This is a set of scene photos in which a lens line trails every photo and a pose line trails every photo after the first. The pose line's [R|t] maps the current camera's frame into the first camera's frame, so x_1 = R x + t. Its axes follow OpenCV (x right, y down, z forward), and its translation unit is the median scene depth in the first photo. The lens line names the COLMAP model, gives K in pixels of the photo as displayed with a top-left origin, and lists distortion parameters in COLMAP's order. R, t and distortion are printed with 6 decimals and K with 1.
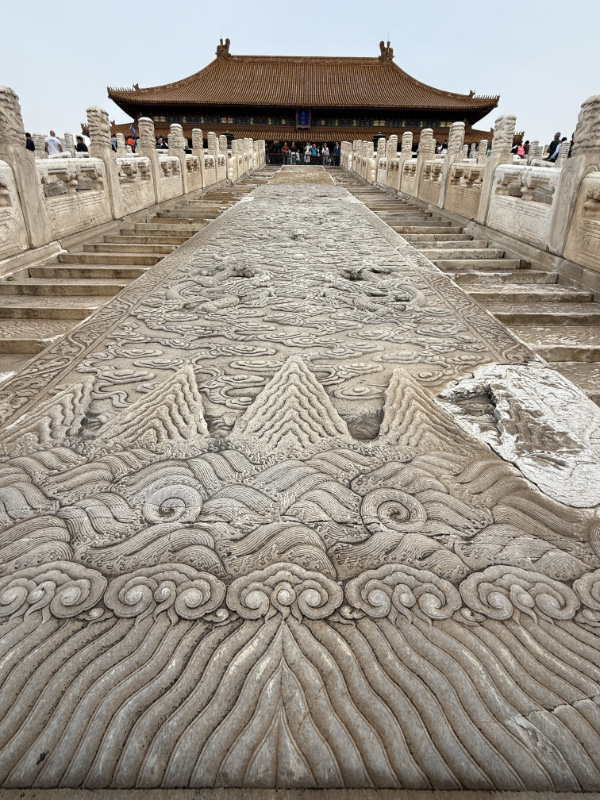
lens RADIAL K [[393.6, 0, 300.2], [0, 393.6, 401.9], [0, 0, 1]] dist [0.003871, 0.000477]
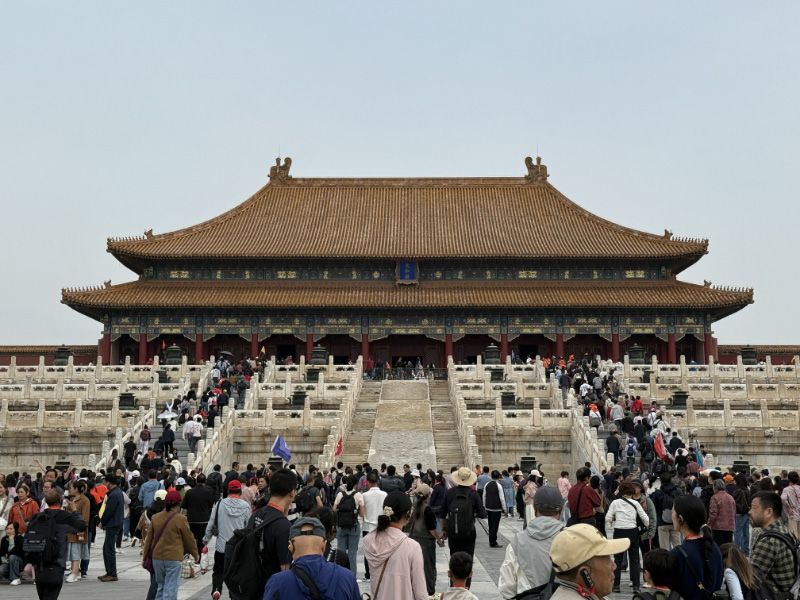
lens RADIAL K [[1144.9, 0, 400.5], [0, 1144.9, 300.8], [0, 0, 1]] dist [0.112434, 0.000000]
pose [[0.999838, -0.017156, -0.005498, 0.005619], [0.012393, 0.876482, -0.481275, 0.187693], [0.013076, 0.481129, 0.876552, -0.526184]]
